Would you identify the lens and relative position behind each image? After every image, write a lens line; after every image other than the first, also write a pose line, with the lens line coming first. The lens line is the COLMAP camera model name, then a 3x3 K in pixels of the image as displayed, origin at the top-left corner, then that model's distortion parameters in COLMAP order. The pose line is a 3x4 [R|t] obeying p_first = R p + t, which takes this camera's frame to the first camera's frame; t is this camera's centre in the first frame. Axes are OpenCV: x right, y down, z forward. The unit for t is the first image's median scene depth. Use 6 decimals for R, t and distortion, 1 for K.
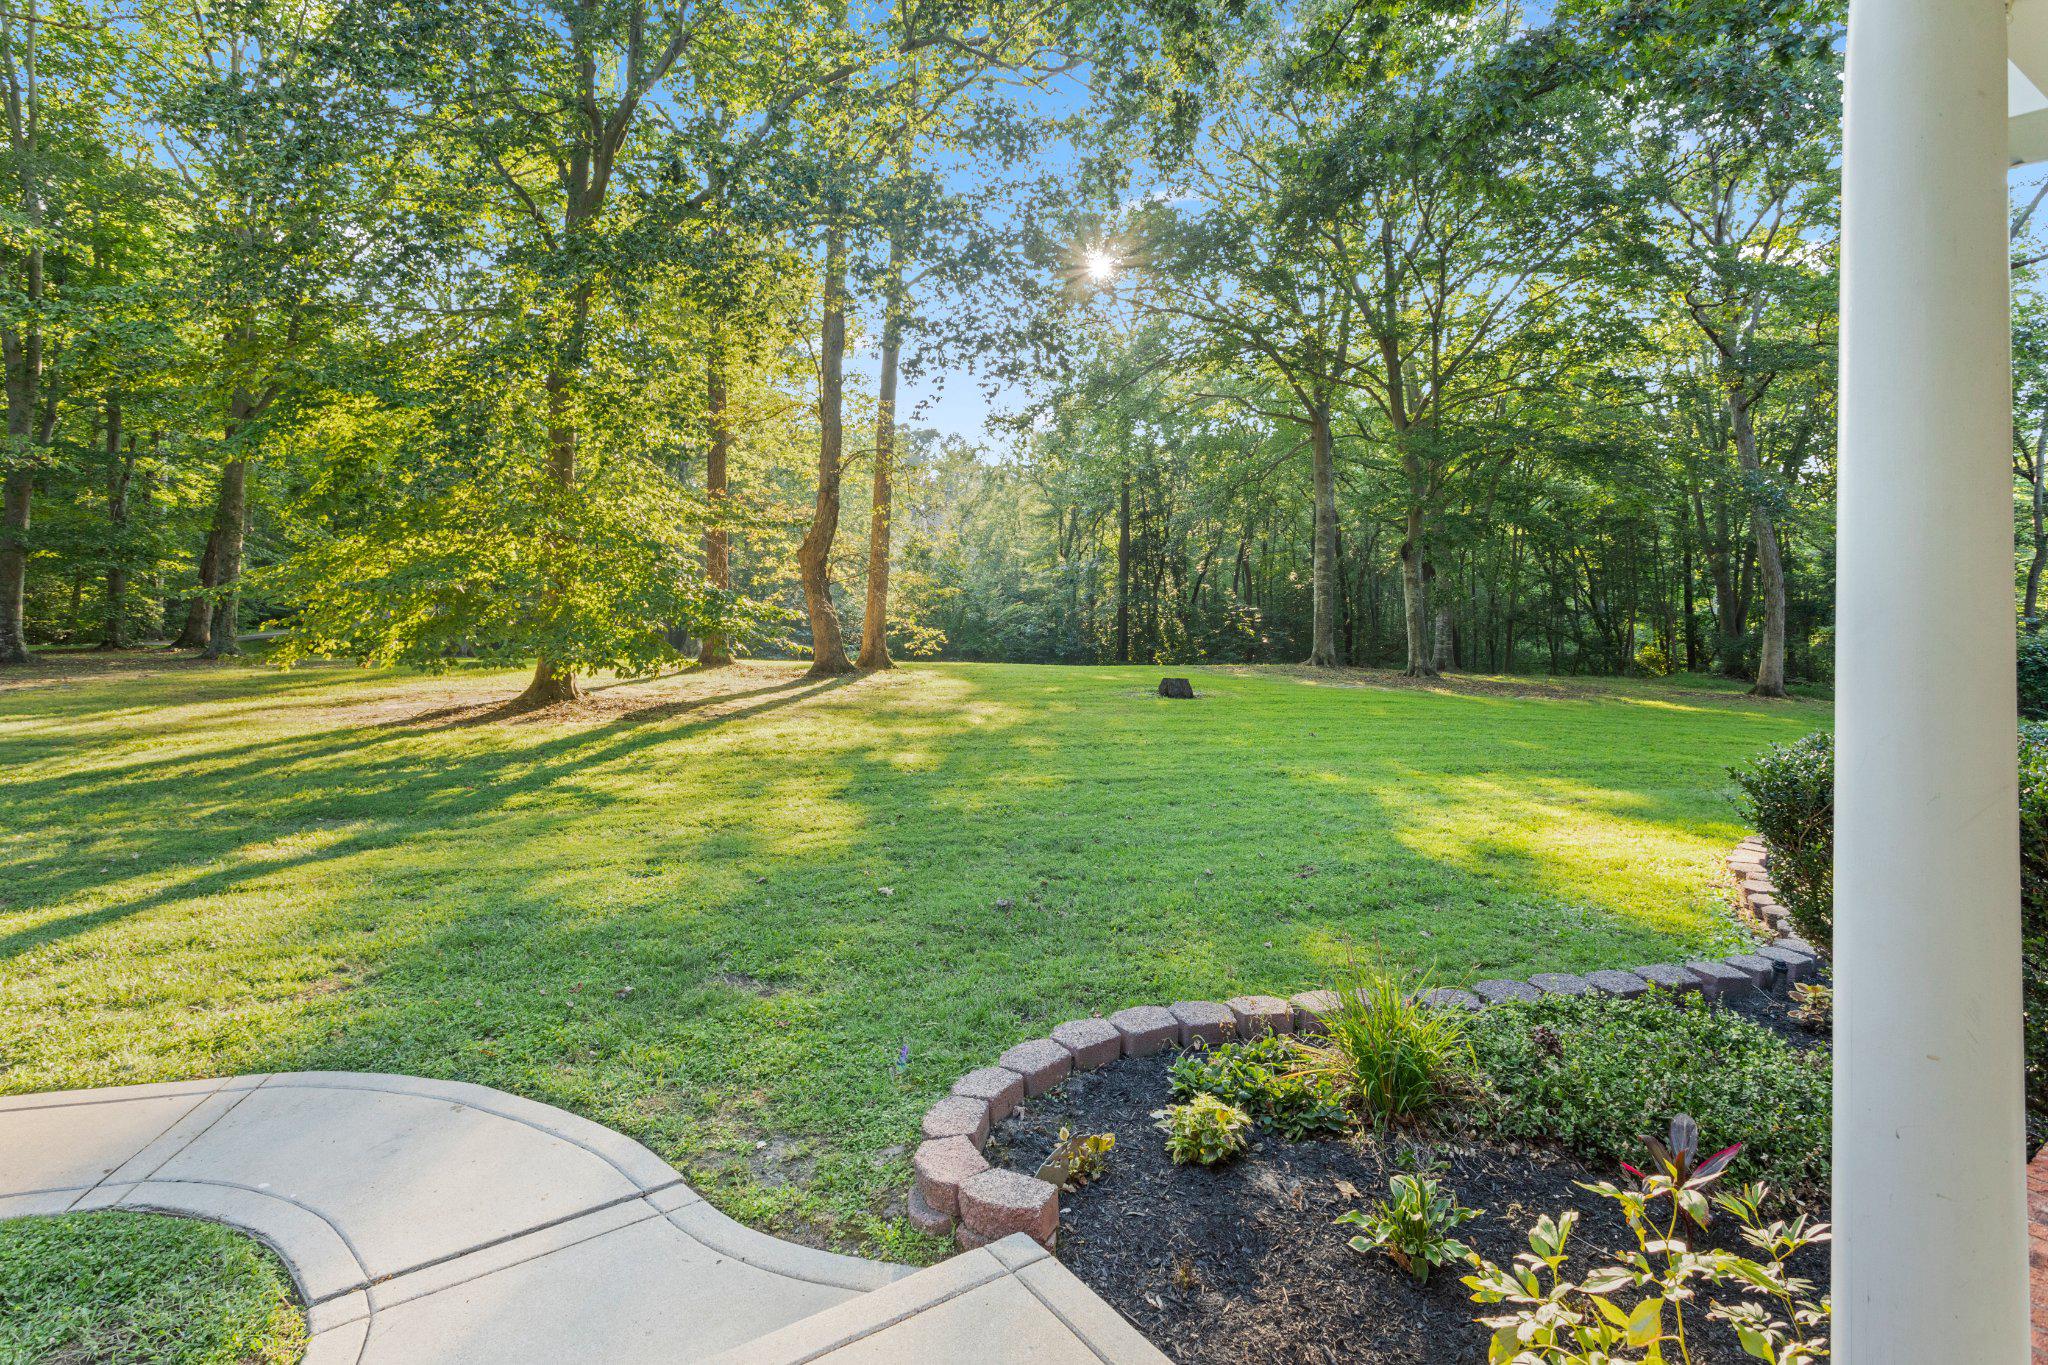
lens RADIAL K [[1017.8, 0, 1029.3], [0, 1017.8, 578.6], [0, 0, 1]] dist [-0.000526, -0.000062]
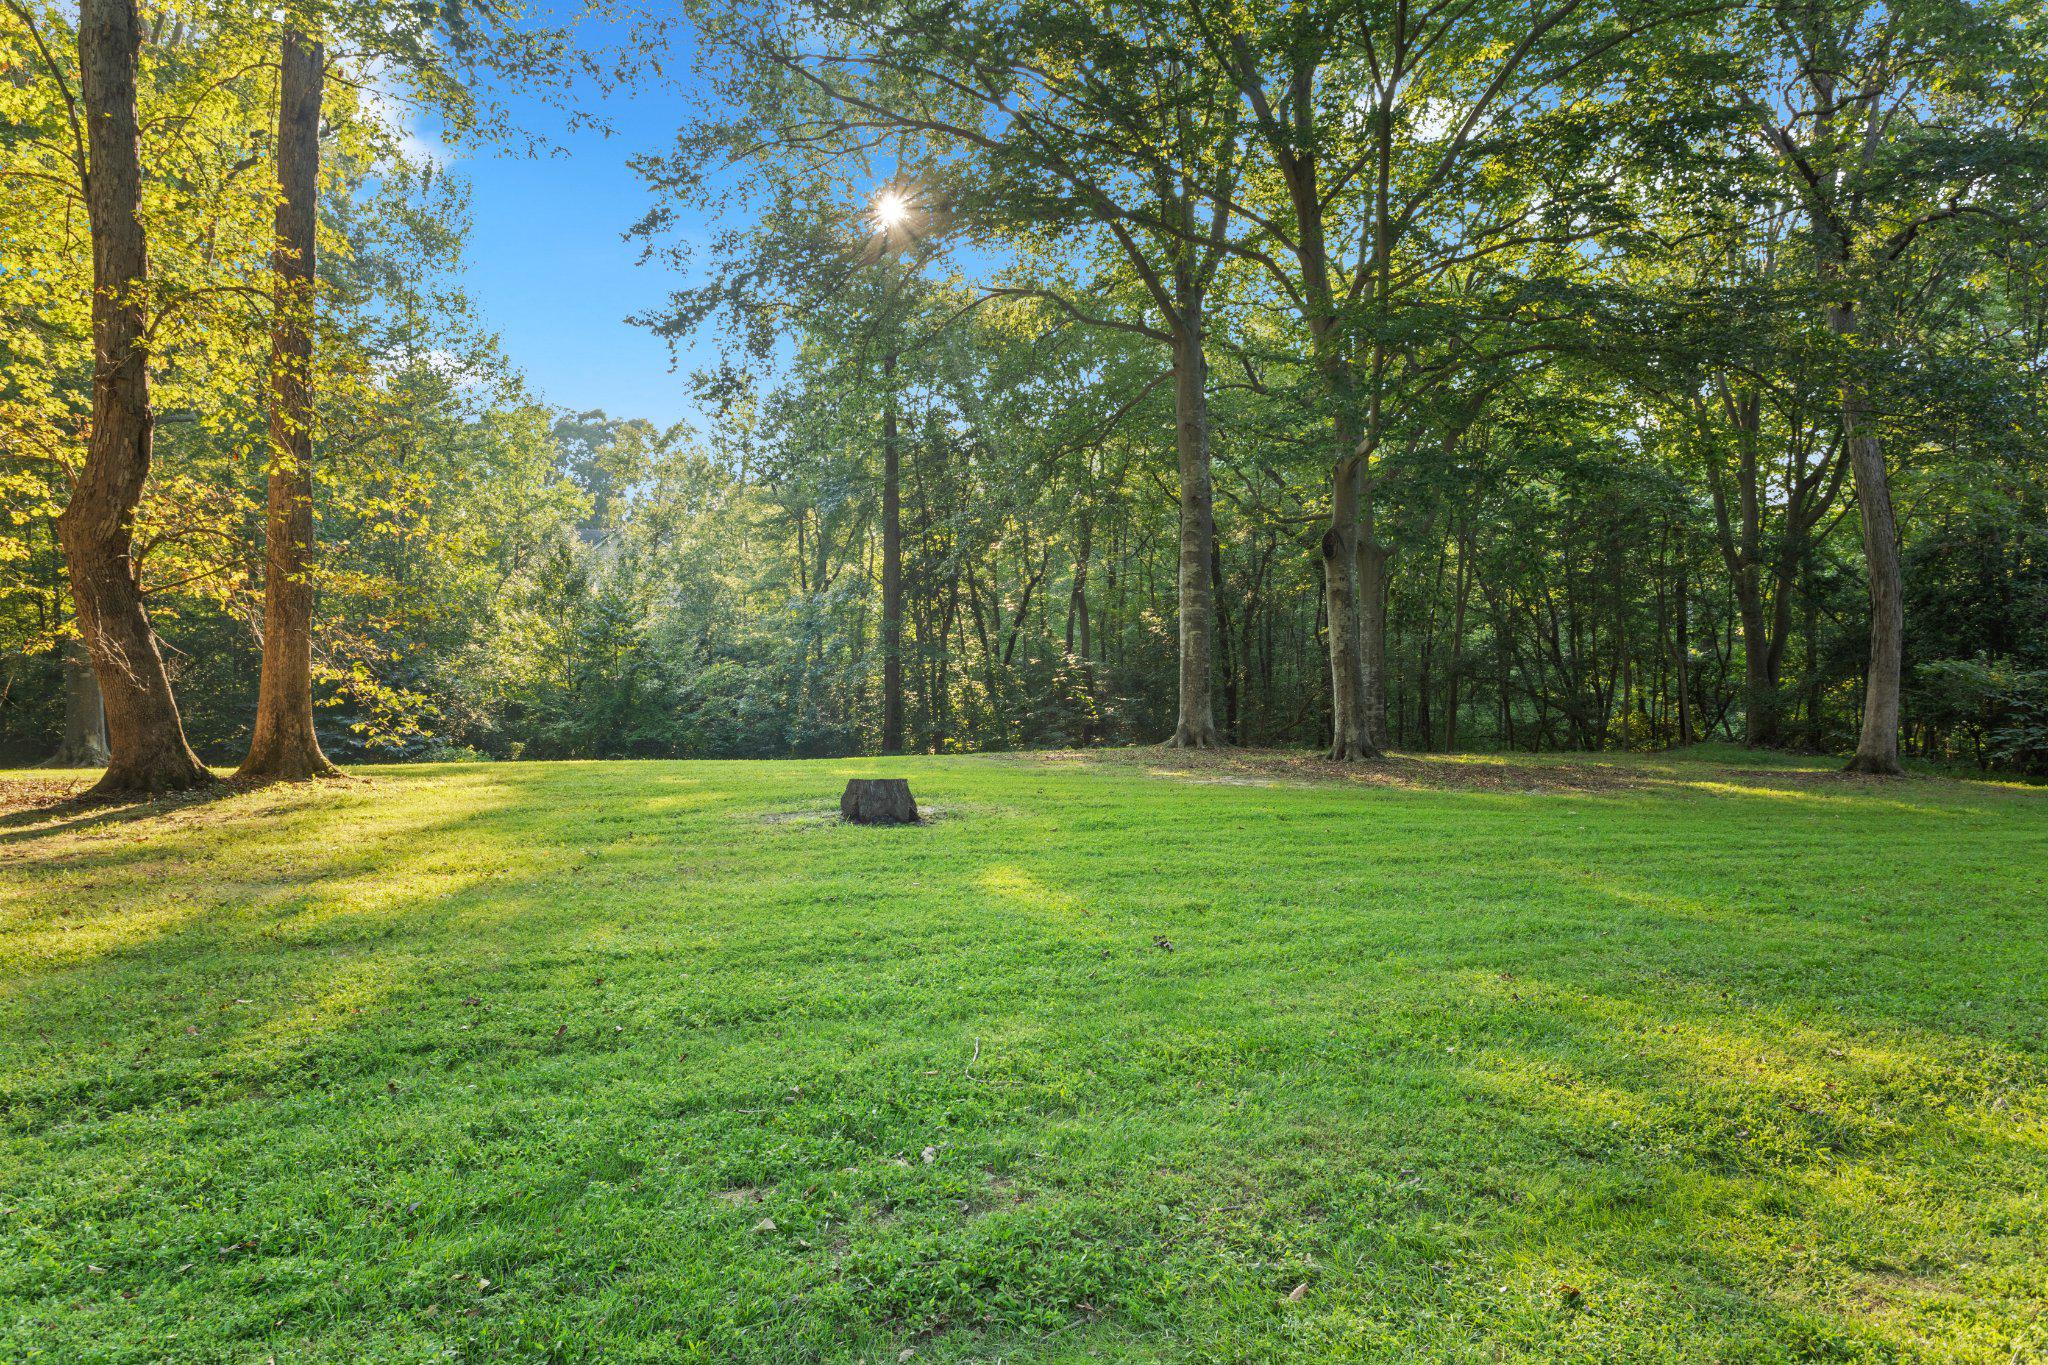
lens RADIAL K [[1416.0, 0, 1024.0], [0, 1416.0, 682.5], [0, 0, 1]] dist [0.000067, 0.000321]
pose [[0.986669, -0.021592, 0.161298, 0.051052], [0.016328, 0.999292, 0.033891, 0.016674], [-0.161916, -0.030806, 0.986324, 0.179481]]
